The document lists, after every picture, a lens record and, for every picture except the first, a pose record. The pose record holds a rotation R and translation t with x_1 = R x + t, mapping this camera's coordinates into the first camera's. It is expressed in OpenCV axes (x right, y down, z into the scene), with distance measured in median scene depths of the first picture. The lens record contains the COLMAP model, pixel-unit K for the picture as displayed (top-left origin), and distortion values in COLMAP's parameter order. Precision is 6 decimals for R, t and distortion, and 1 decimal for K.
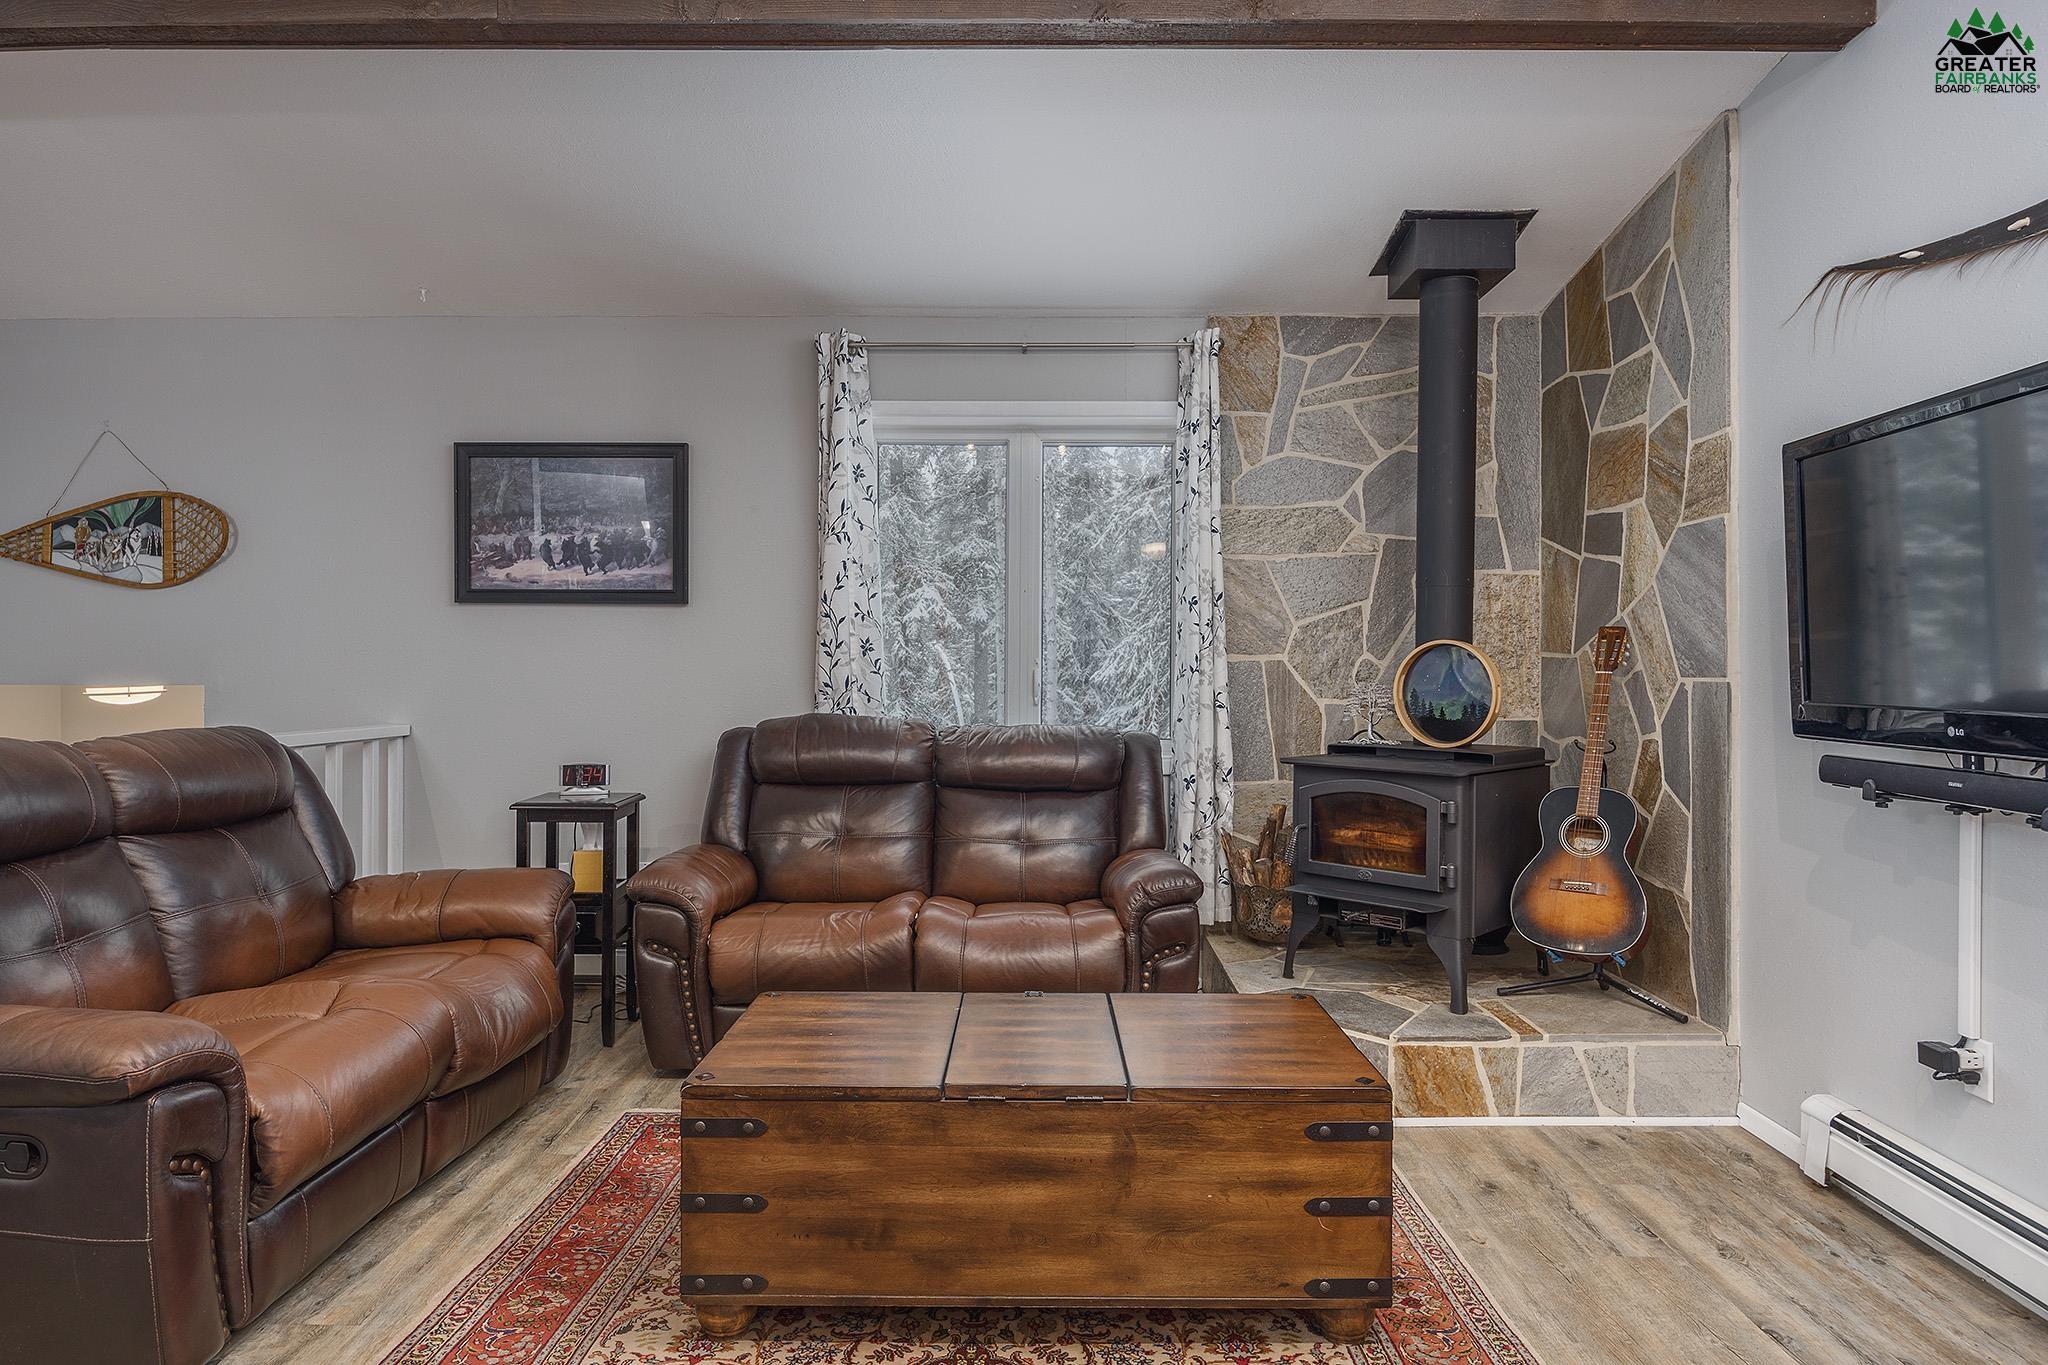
lens RADIAL K [[1216.2, 0, 987.5], [0, 1216.2, 678.9], [0, 0, 1]] dist [-0.008290, 0.001776]
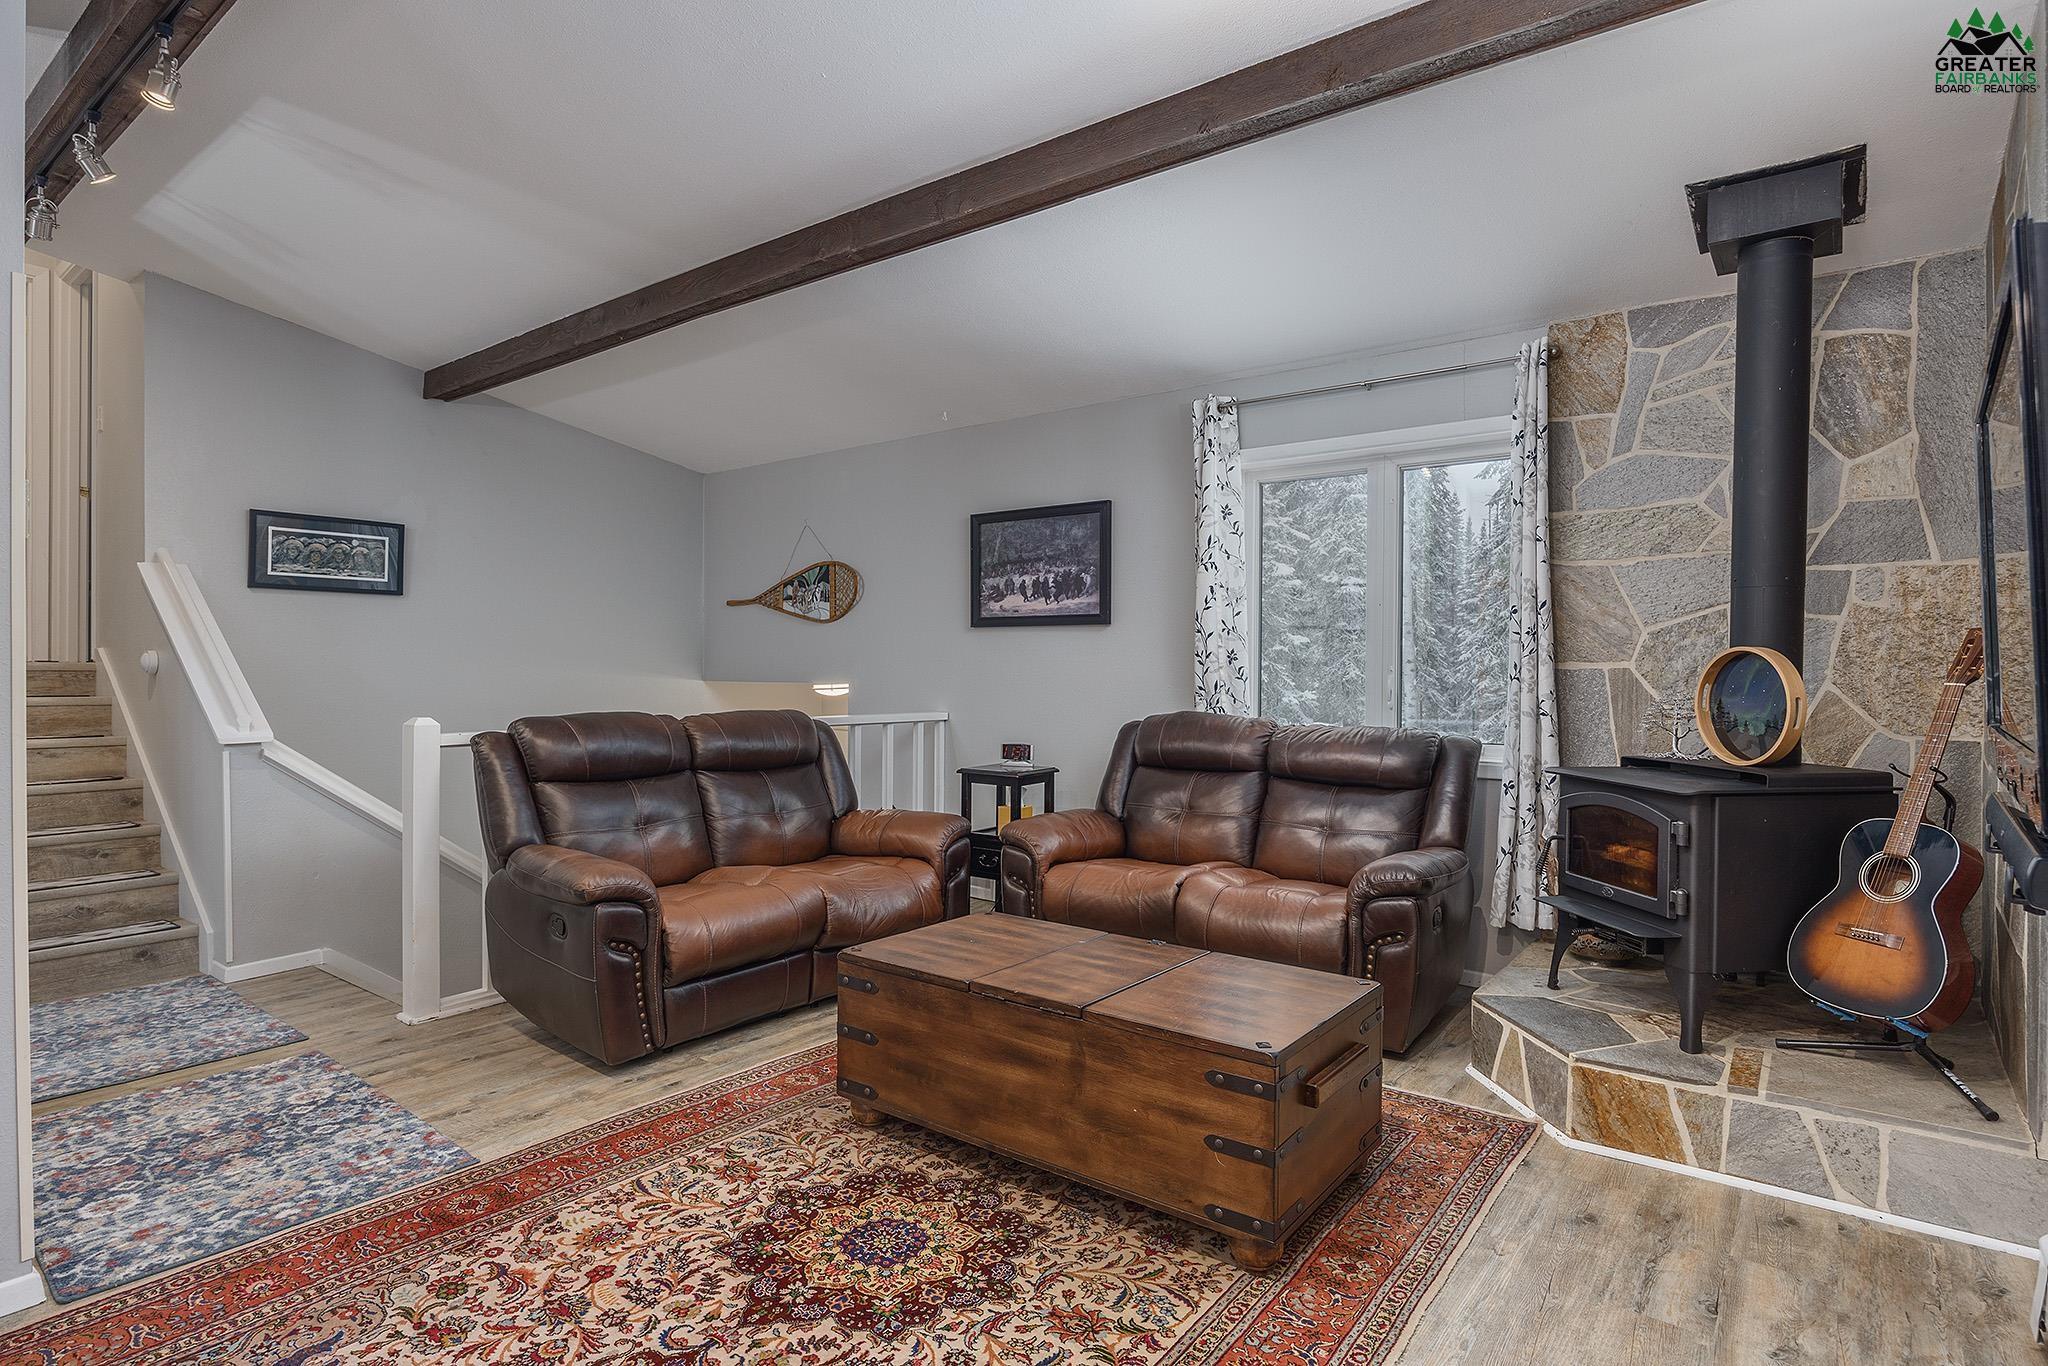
lens RADIAL K [[1050.6, 0, 990.0], [0, 1050.6, 679.7], [0, 0, 1]] dist [-0.007961, 0.000365]
pose [[0.796353, 0.006816, -0.604794, 0.364626], [-0.006794, 0.999974, 0.002324, -0.004847], [0.604794, 0.002258, 0.796378, 0.035802]]
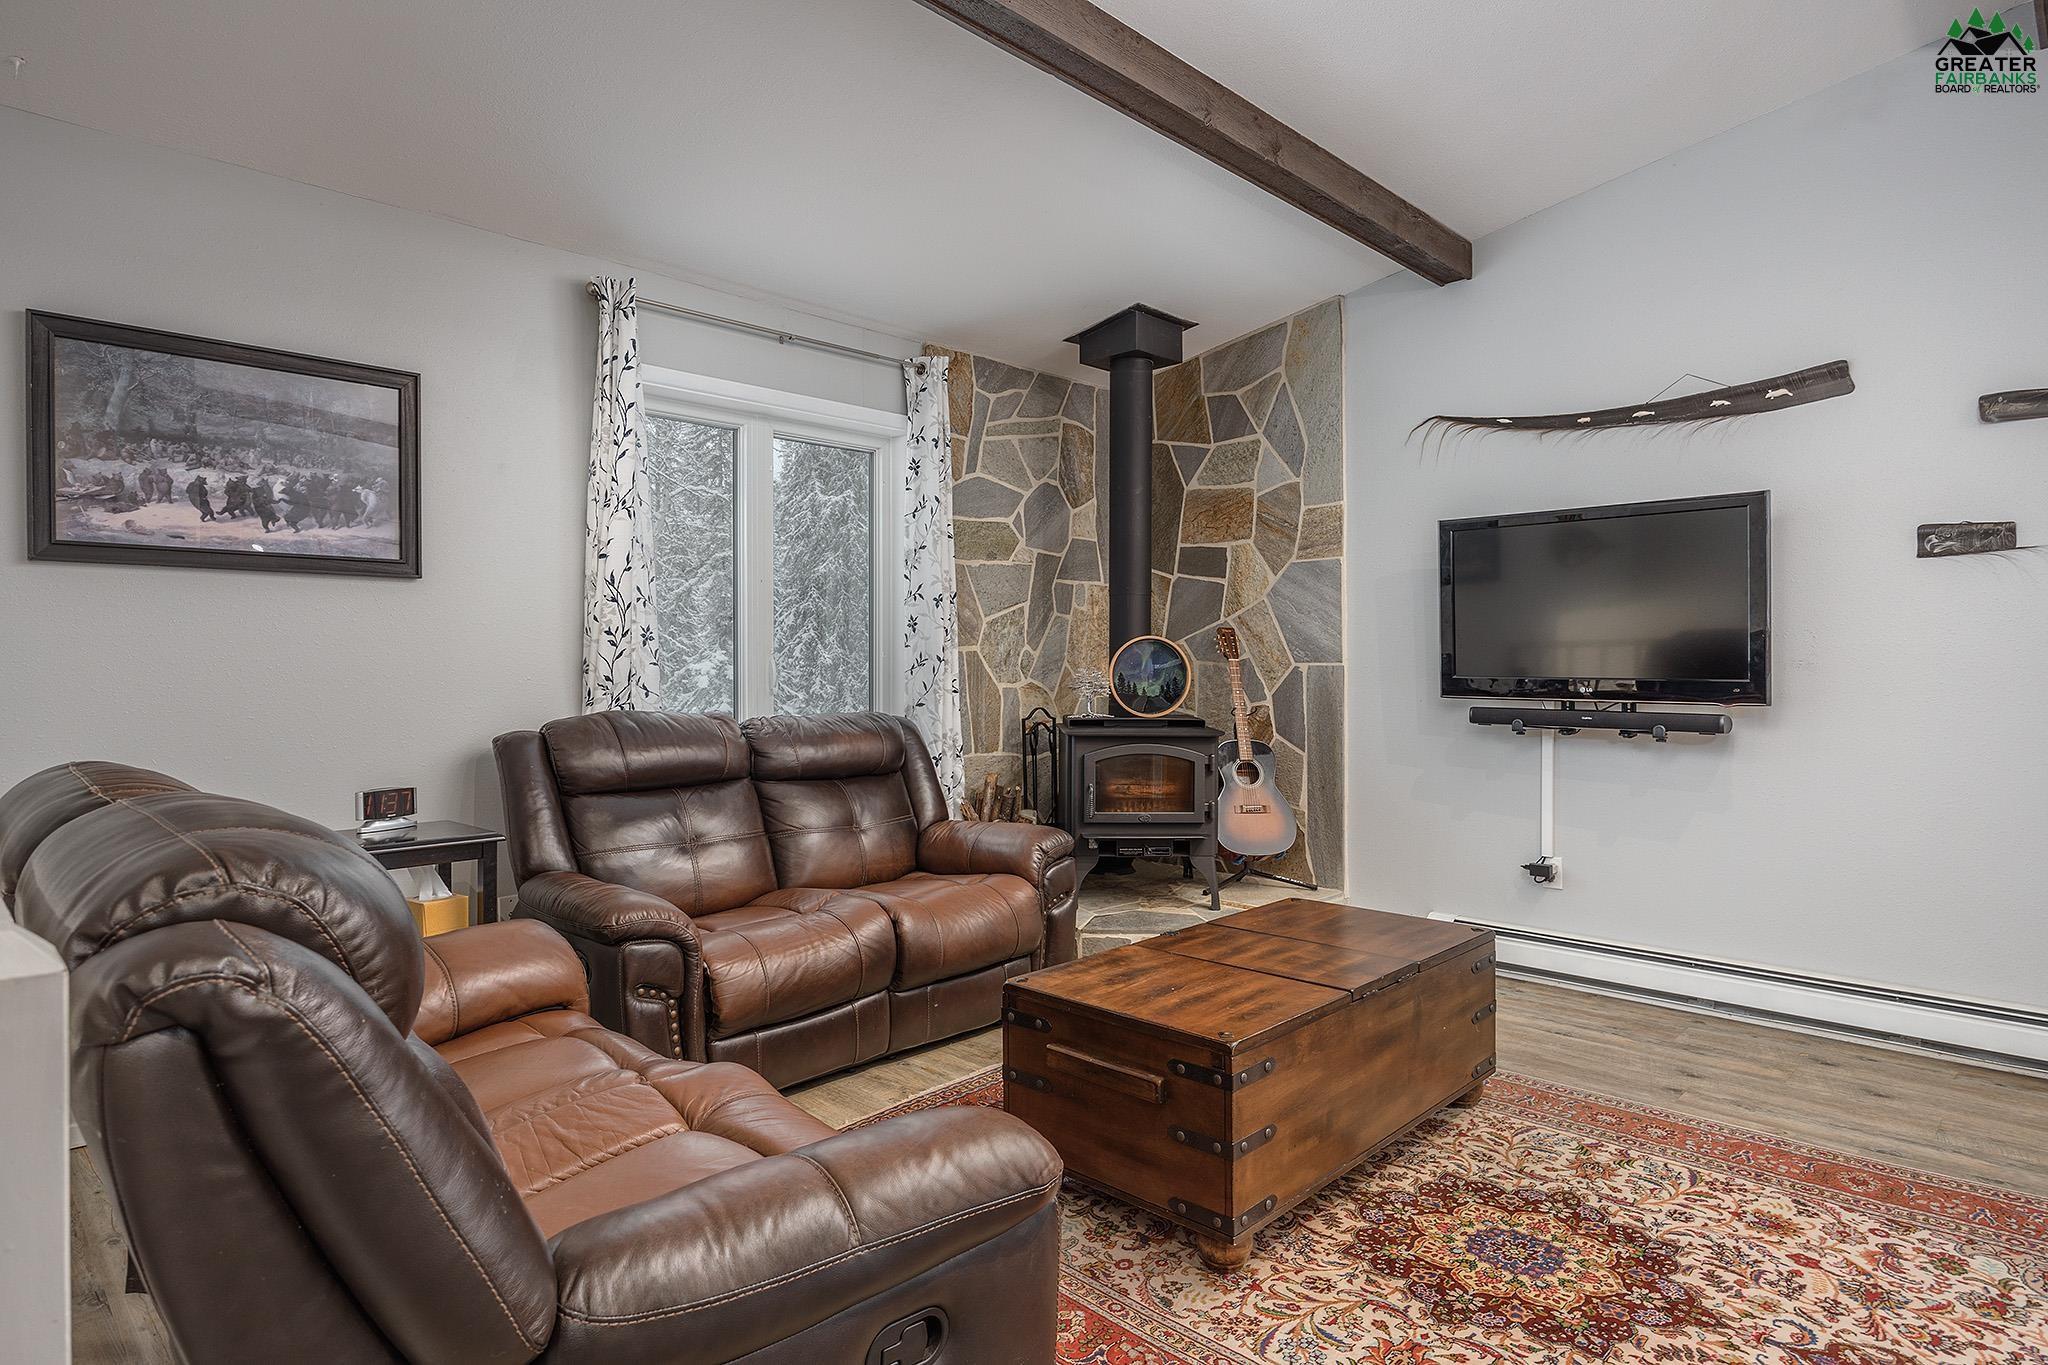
lens RADIAL K [[1168.3, 0, 994.4], [0, 1168.3, 679.6], [0, 0, 1]] dist [-0.004255, 0.001843]
pose [[0.681746, -0.017274, 0.731385, -0.607193], [0.010232, 0.999849, 0.014078, -0.003599], [-0.731517, -0.002114, 0.681819, 0.235788]]
